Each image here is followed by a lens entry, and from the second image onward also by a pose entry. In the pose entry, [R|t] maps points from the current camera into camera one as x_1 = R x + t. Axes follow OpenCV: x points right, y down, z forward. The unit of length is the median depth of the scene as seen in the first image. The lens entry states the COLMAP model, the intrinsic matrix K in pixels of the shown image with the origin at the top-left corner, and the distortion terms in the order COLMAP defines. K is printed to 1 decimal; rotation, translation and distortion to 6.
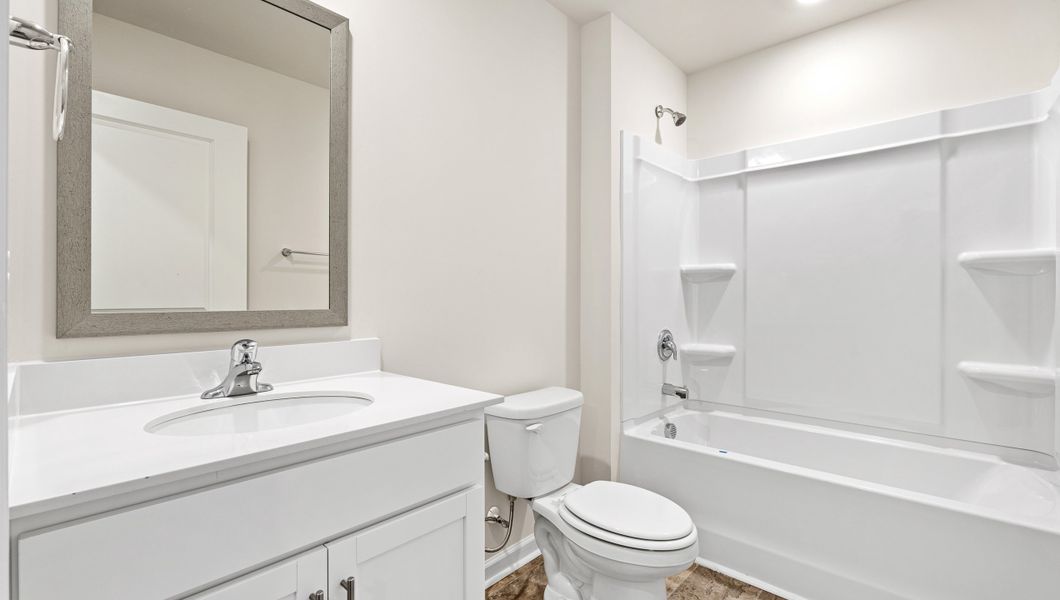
lens RADIAL K [[462.8, 0, 526.5], [0, 462.8, 295.5], [0, 0, 1]] dist [-0.009541, 0.001442]
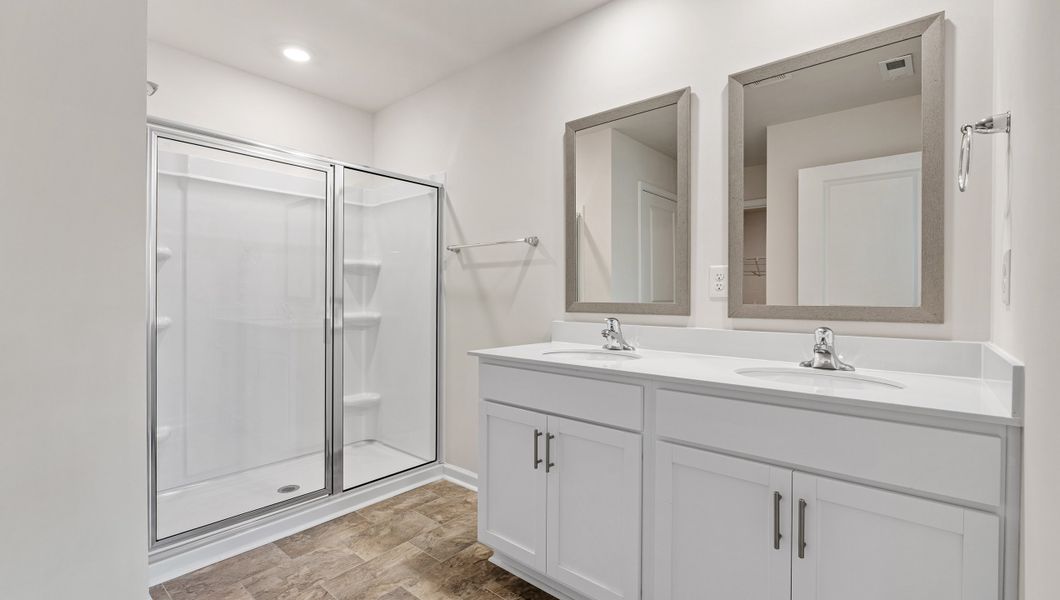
lens RADIAL K [[462.8, 0, 528.5], [0, 462.8, 298.3], [0, 0, 1]] dist [-0.009541, 0.001442]
pose [[0.020934, 0.007140, -0.999755, 0.698611], [0.010341, 0.999919, 0.007358, -0.006762], [0.999727, -0.010493, 0.020859, 0.113010]]
